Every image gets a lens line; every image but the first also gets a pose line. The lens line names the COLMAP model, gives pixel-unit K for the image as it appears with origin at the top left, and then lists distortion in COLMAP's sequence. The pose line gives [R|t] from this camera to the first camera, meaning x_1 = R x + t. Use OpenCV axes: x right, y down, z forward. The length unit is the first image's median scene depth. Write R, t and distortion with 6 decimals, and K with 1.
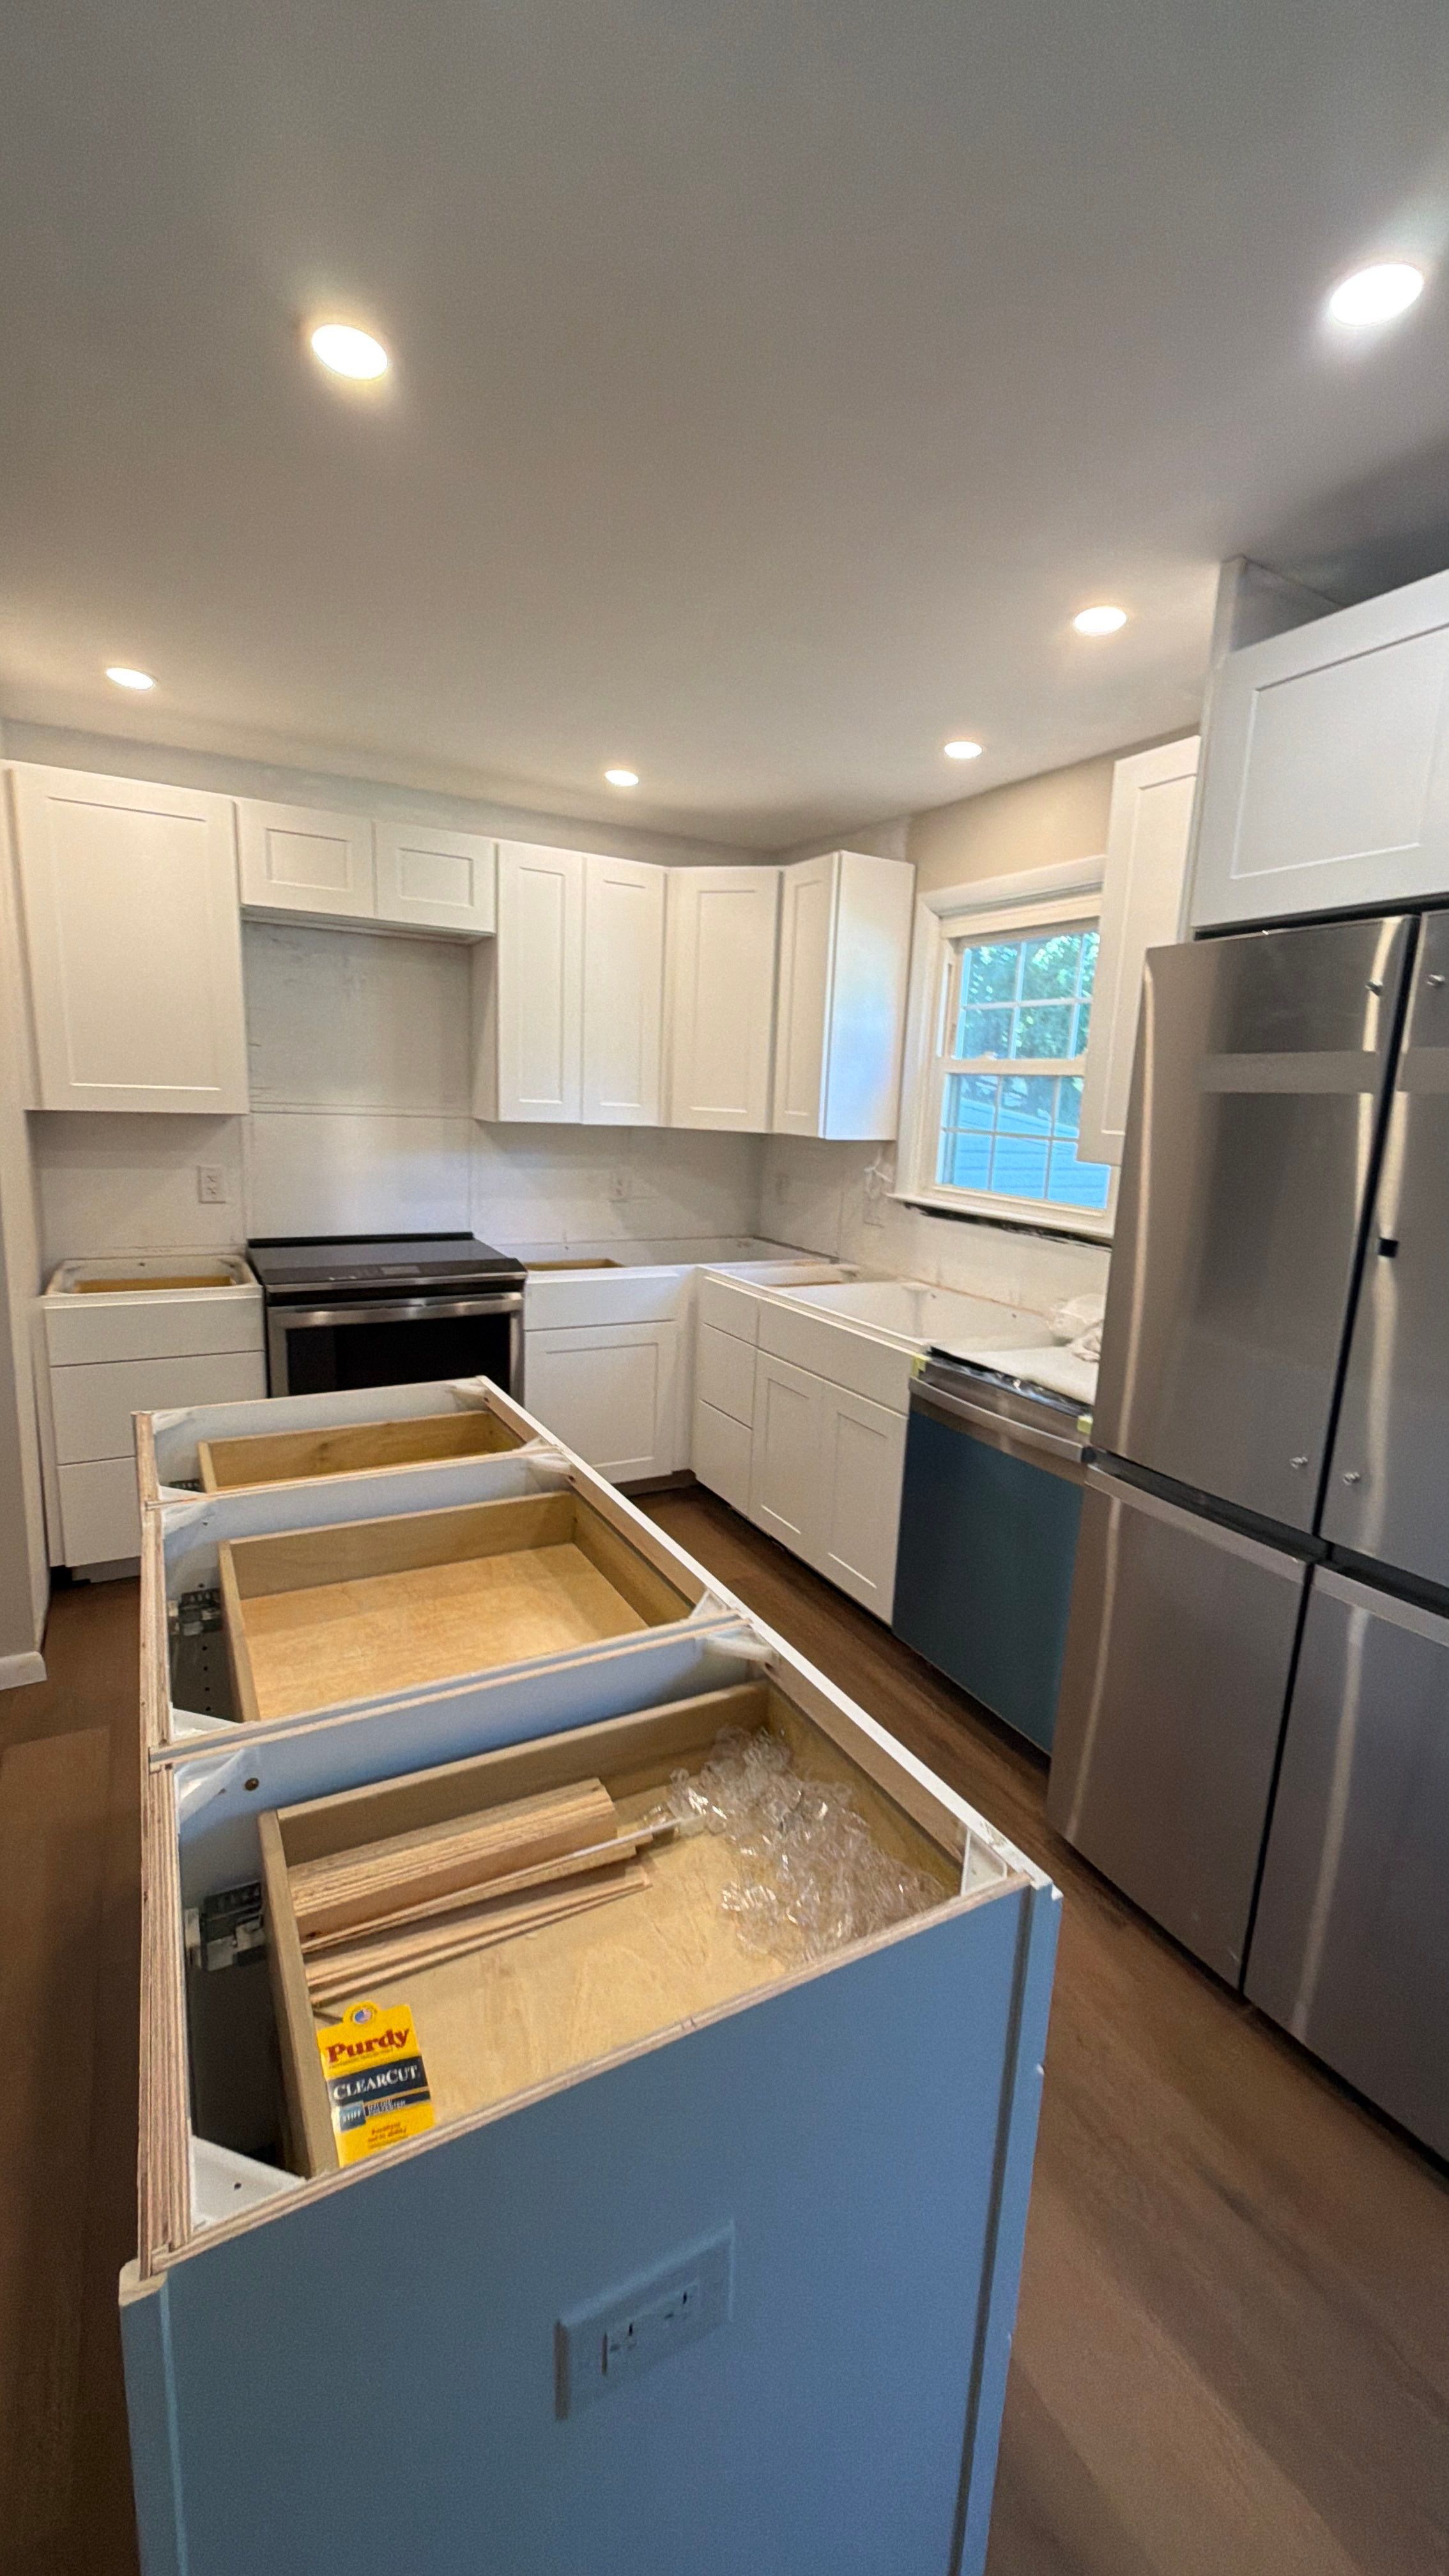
lens RADIAL K [[1029.6, 0, 725.5], [0, 1029.6, 1289.5], [0, 0, 1]] dist [0.001344, 0.000459]
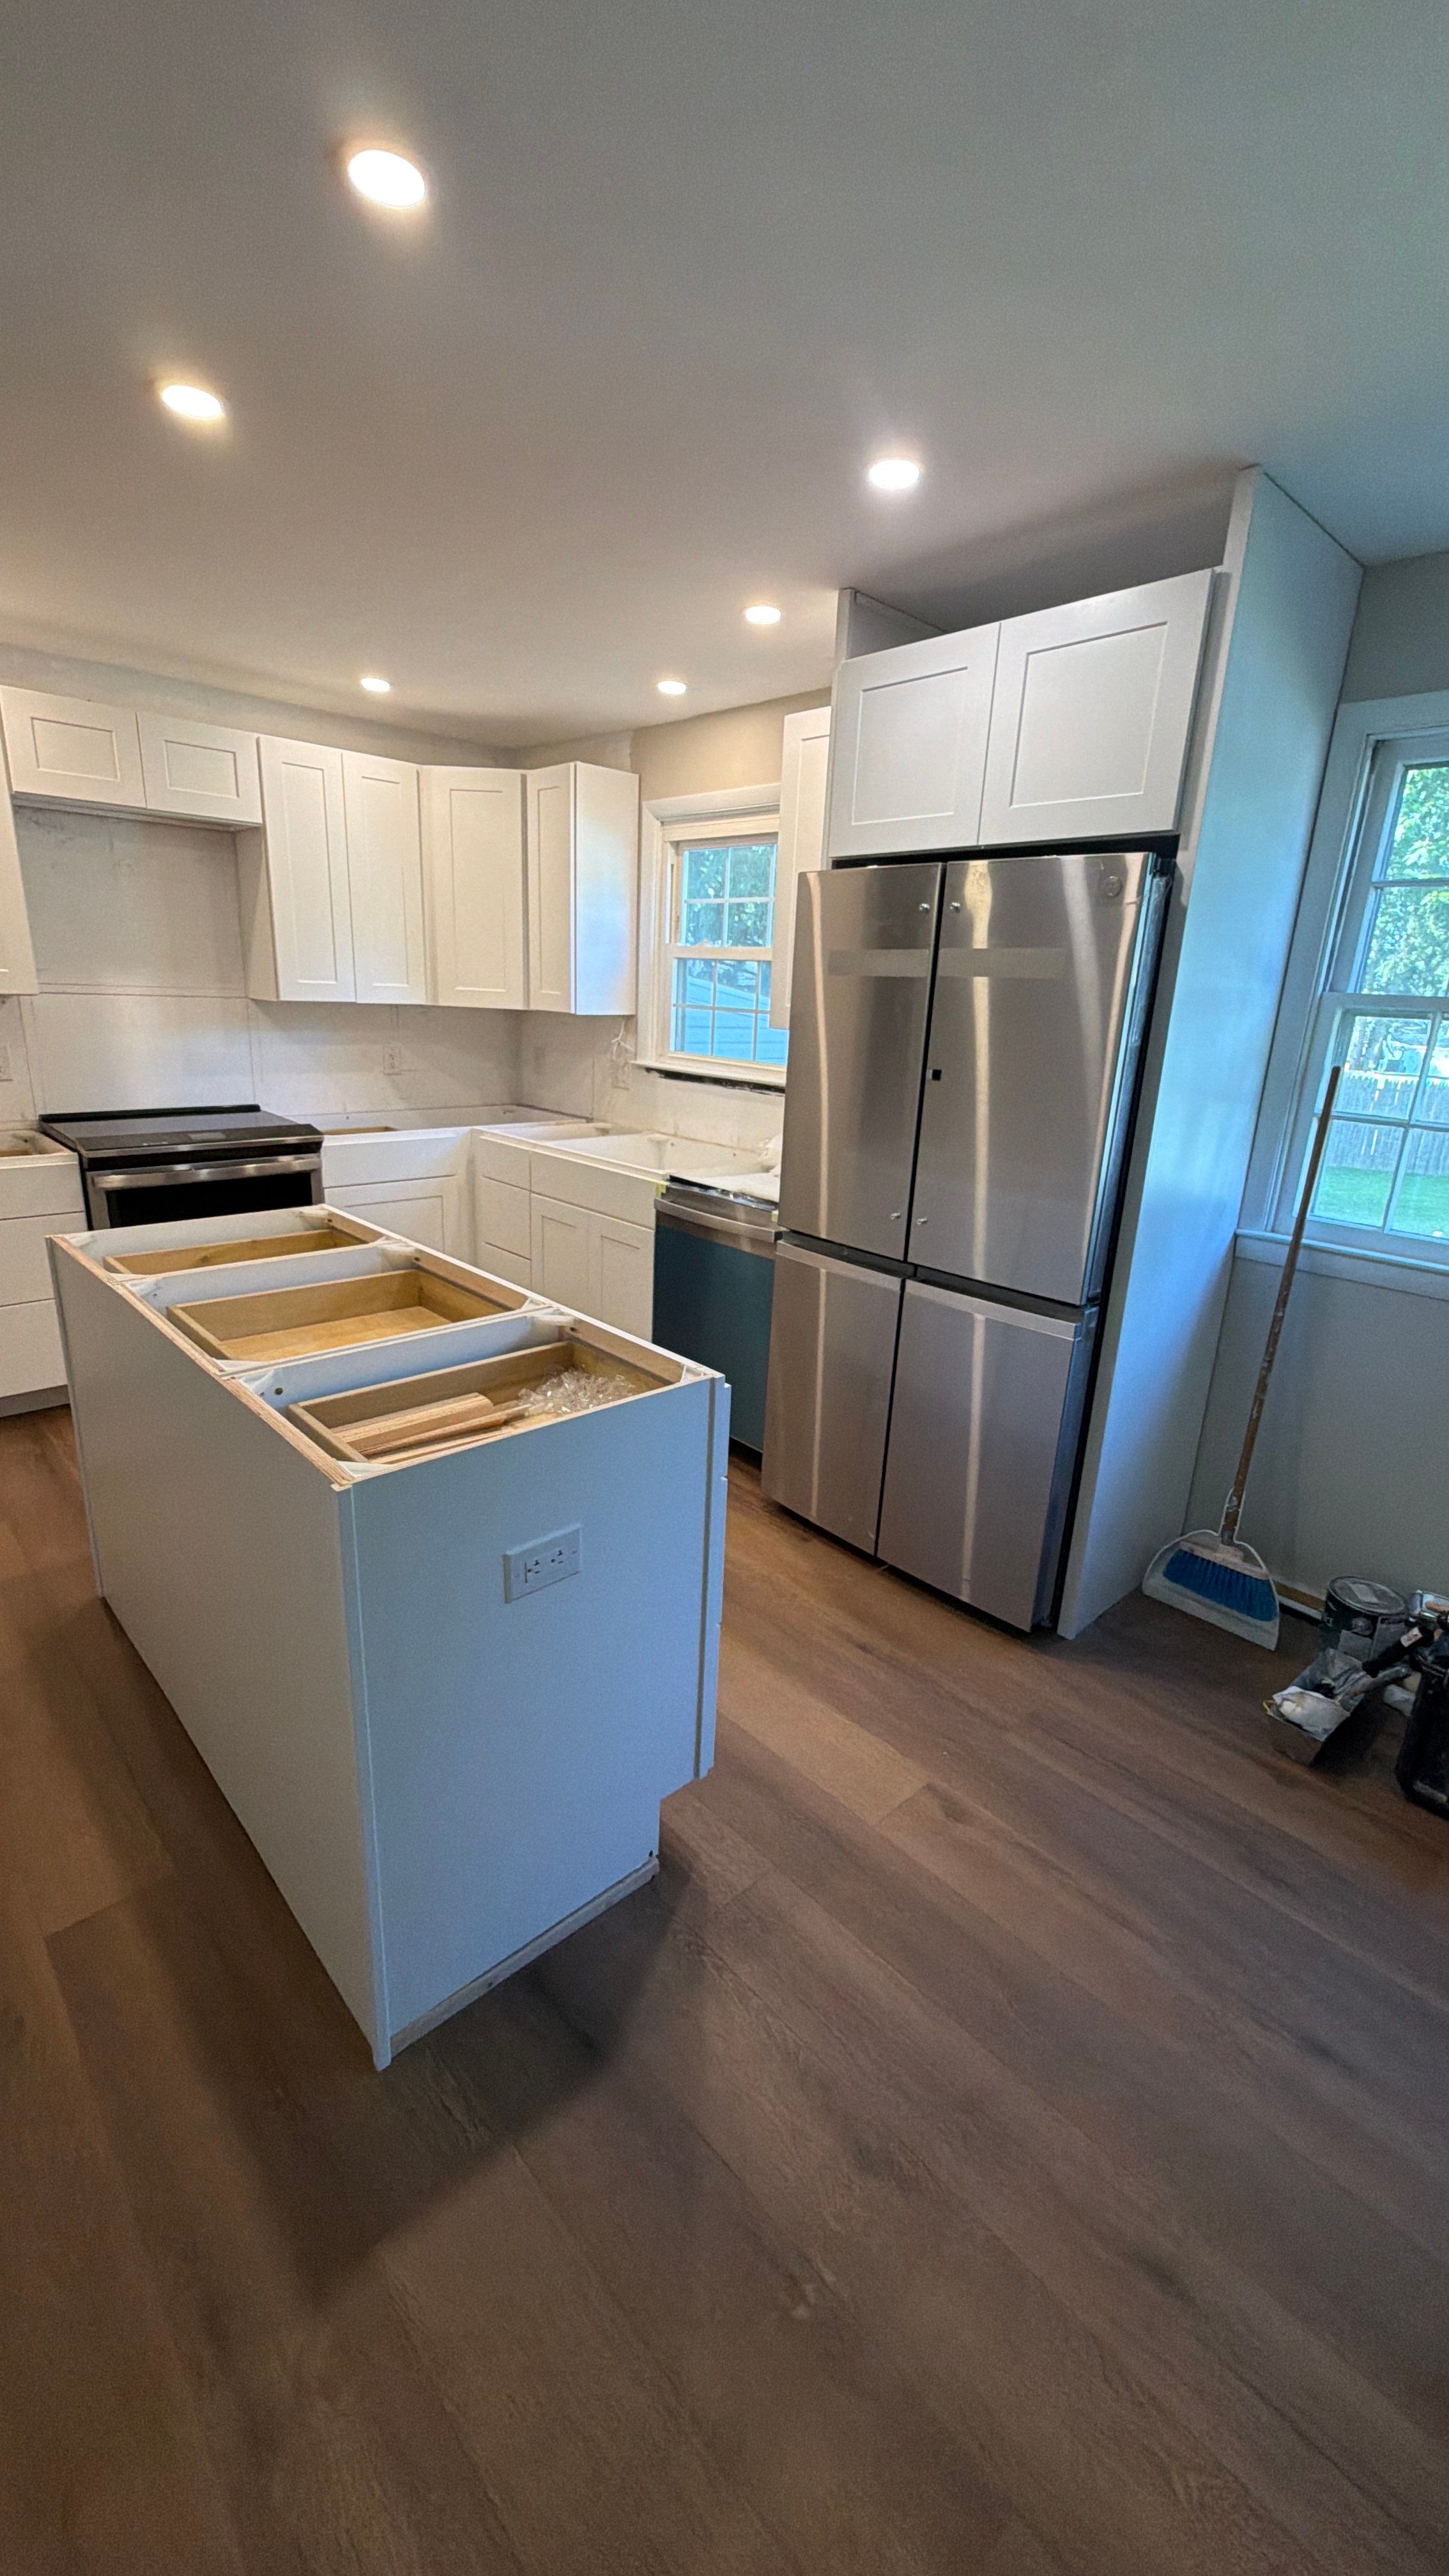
lens RADIAL K [[1029.6, 0, 724.9], [0, 1029.6, 1287.3], [0, 0, 1]] dist [0.001344, 0.000459]
pose [[0.970720, -0.069349, 0.229986, -0.033234], [0.043884, 0.992505, 0.114051, 0.040184], [-0.236172, -0.100619, 0.966488, -0.228891]]
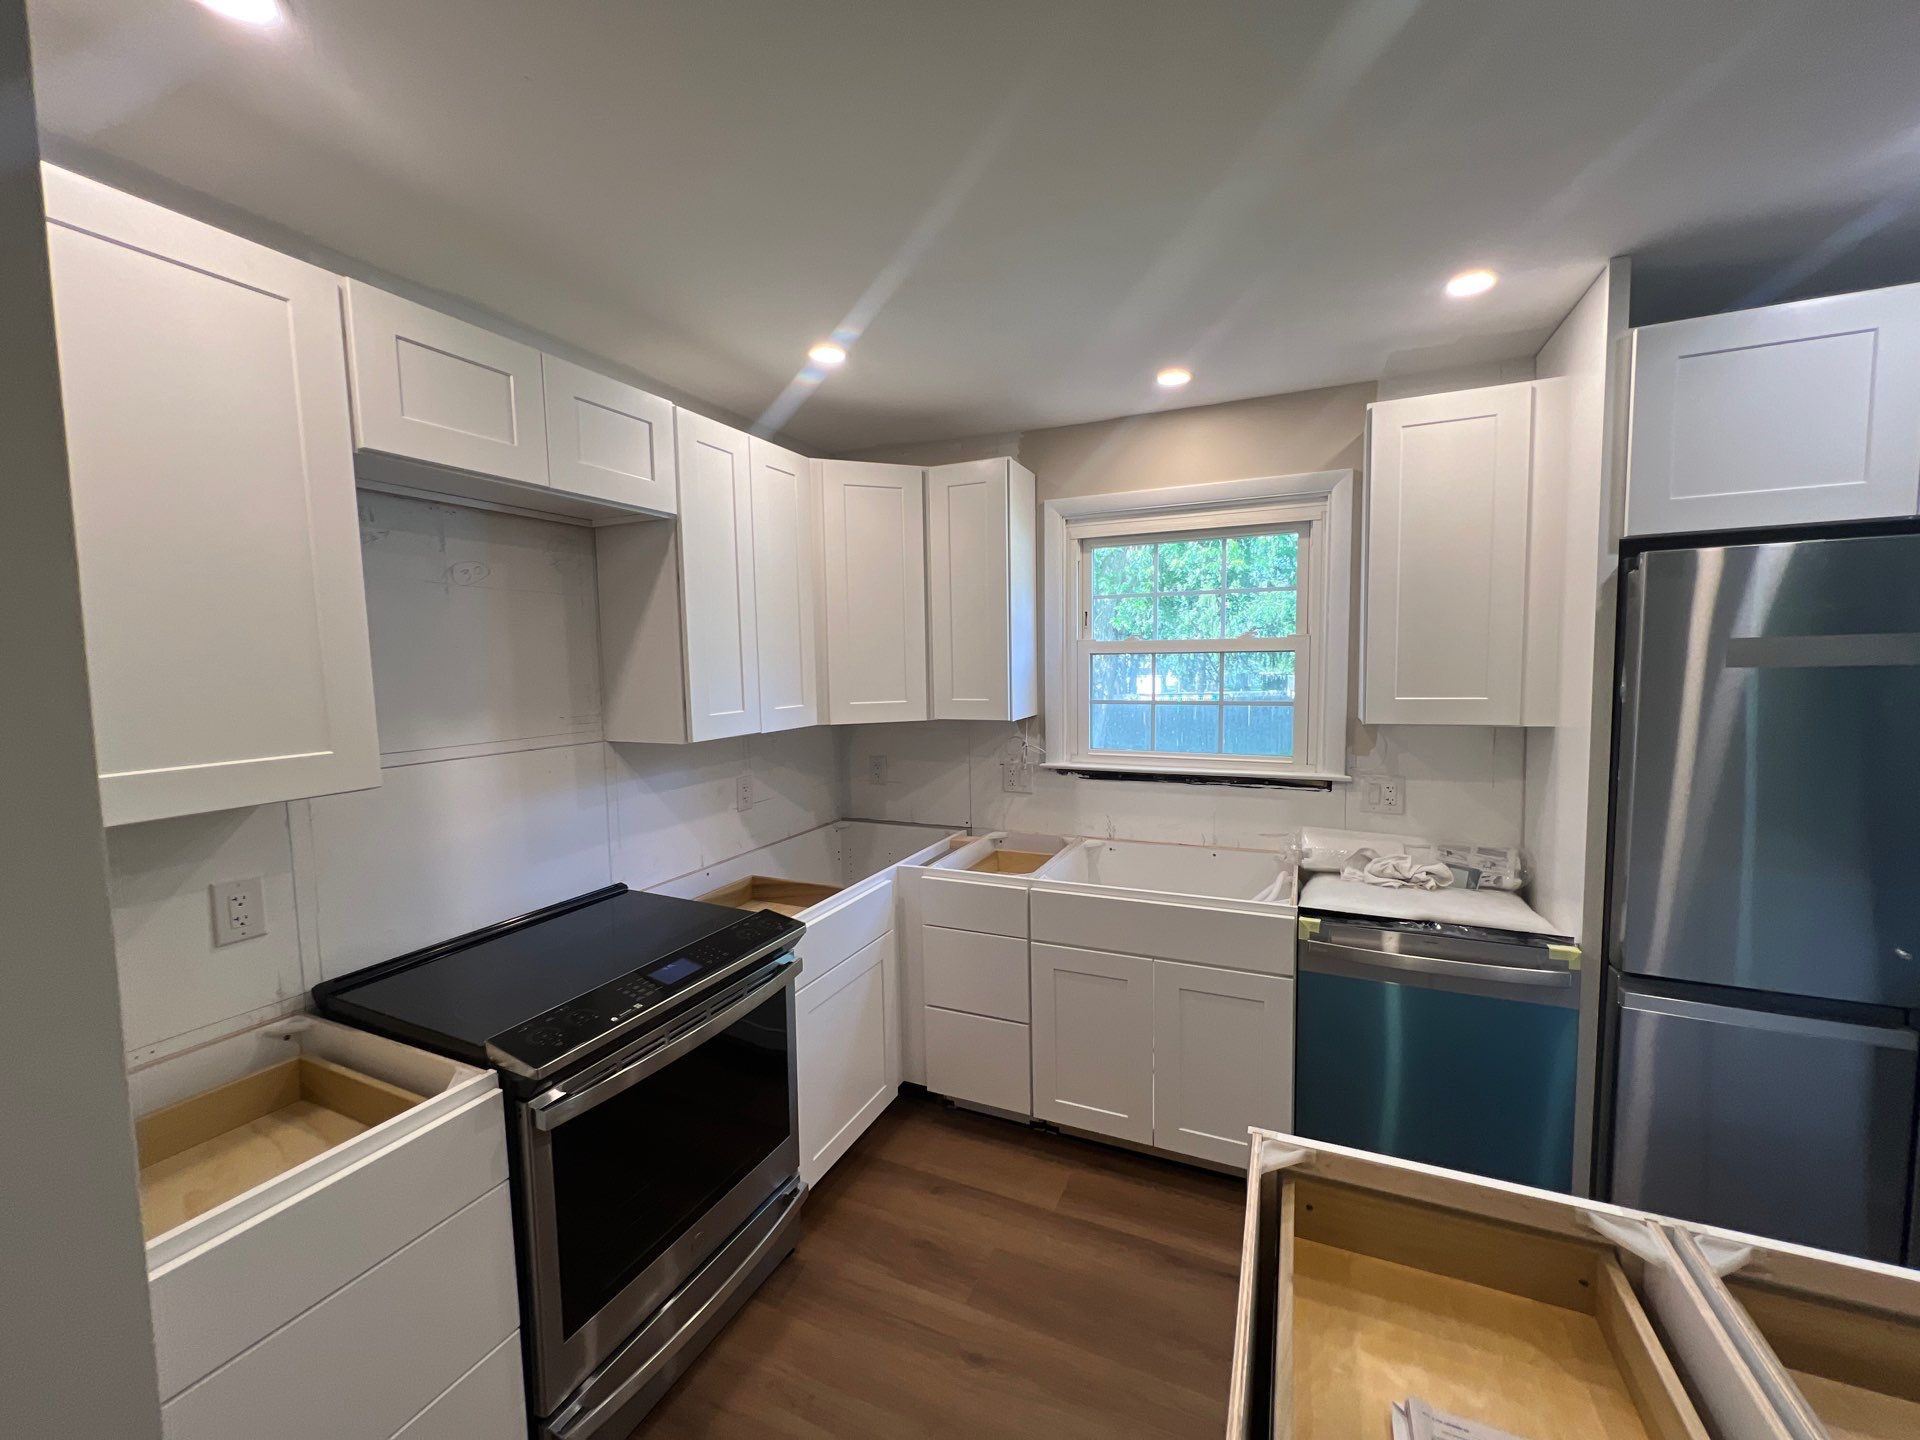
lens RADIAL K [[767.3, 0, 954.1], [0, 767.3, 725.2], [0, 0, 1]] dist [0.001189, -0.000061]
pose [[0.807895, -0.108735, 0.579208, -0.424979], [0.164424, 0.985392, -0.044356, -0.123145], [-0.565924, 0.131071, 0.813972, 0.415148]]
